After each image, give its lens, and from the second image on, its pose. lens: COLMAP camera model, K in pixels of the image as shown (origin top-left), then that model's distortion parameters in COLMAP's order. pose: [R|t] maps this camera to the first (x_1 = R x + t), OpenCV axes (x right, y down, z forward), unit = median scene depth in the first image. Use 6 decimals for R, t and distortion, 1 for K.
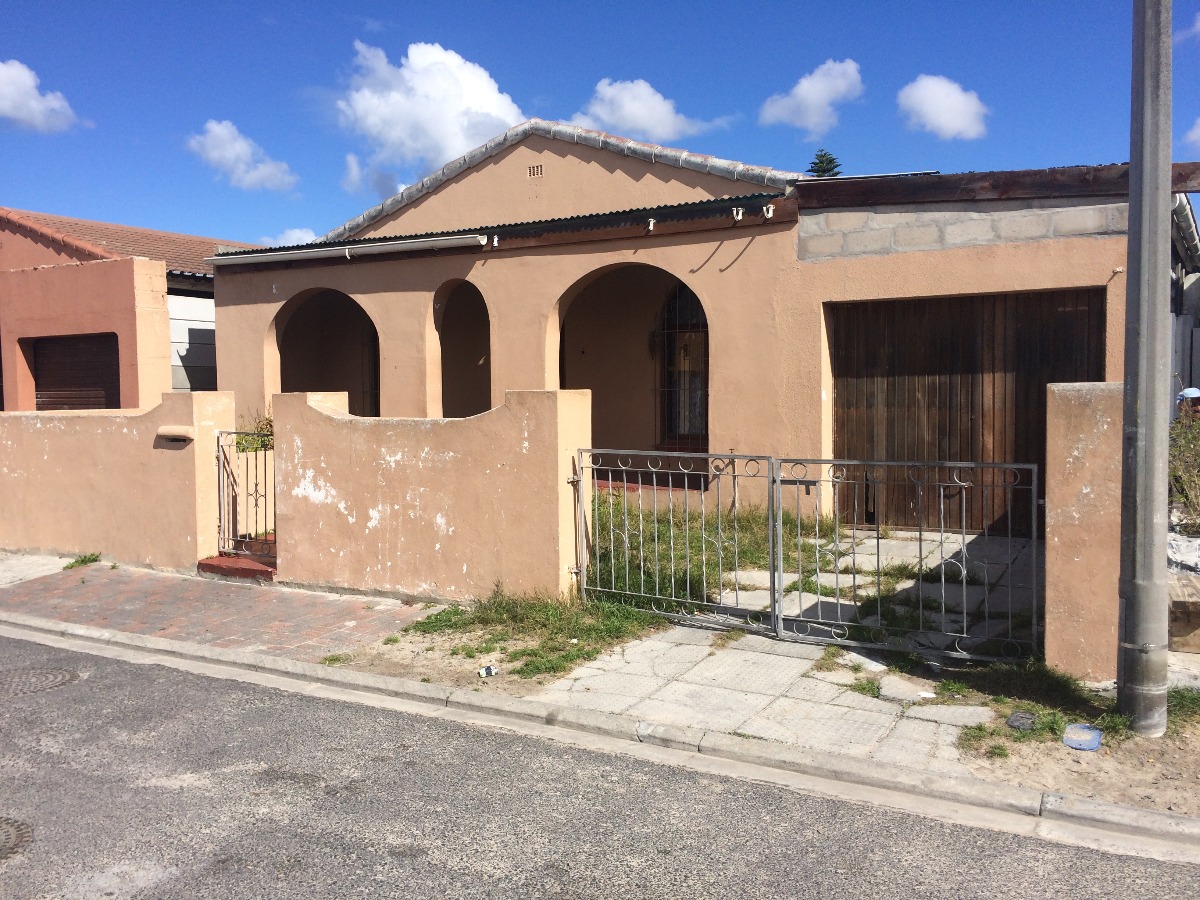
lens RADIAL K [[1021.5, 0, 598.0], [0, 1021.5, 449.2], [0, 0, 1]] dist [0.069921, -0.001533]
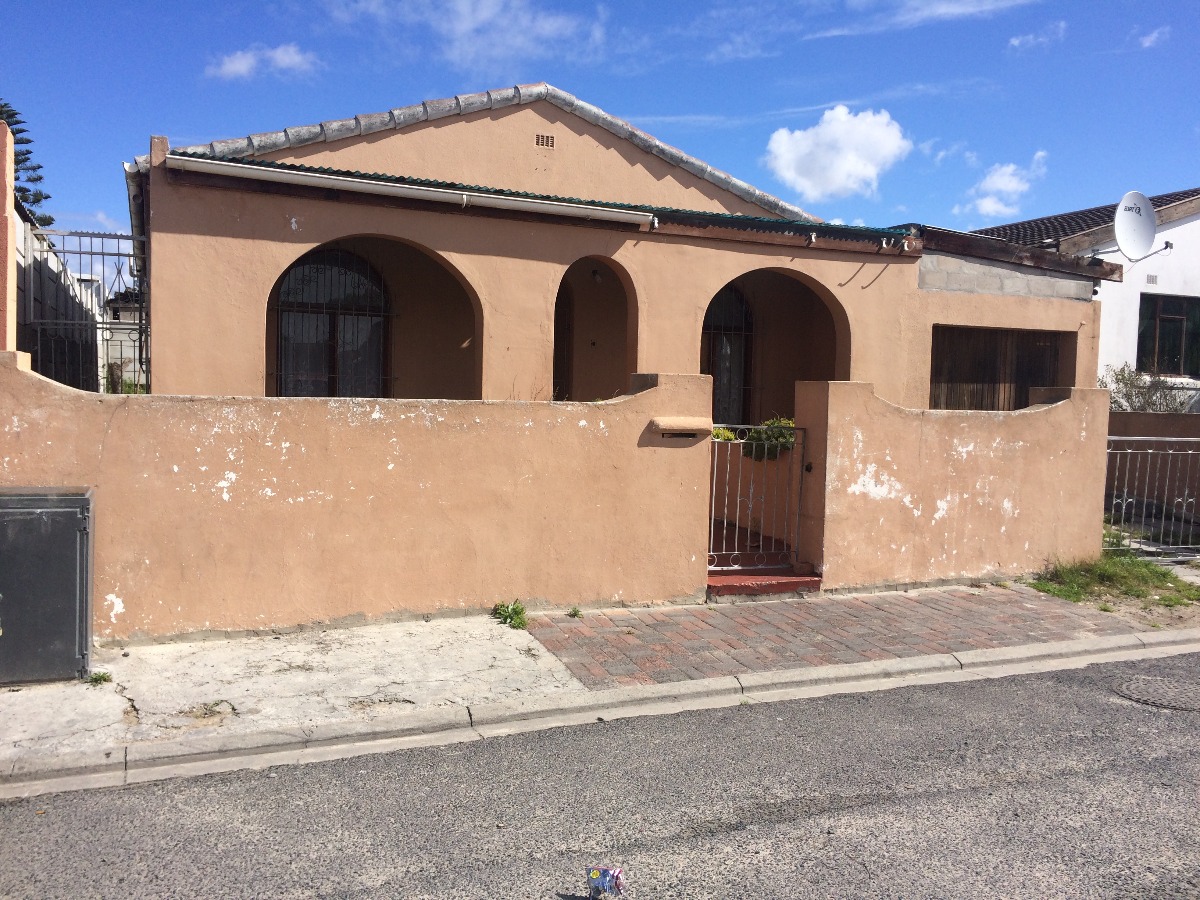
lens RADIAL K [[1021.5, 0, 597.9], [0, 1021.5, 449.6], [0, 0, 1]] dist [0.069921, -0.001533]
pose [[0.577581, -0.020384, 0.816079, -1.146173], [0.018687, 0.999756, 0.011746, -0.008861], [-0.816119, 0.008466, 0.577821, 0.634309]]
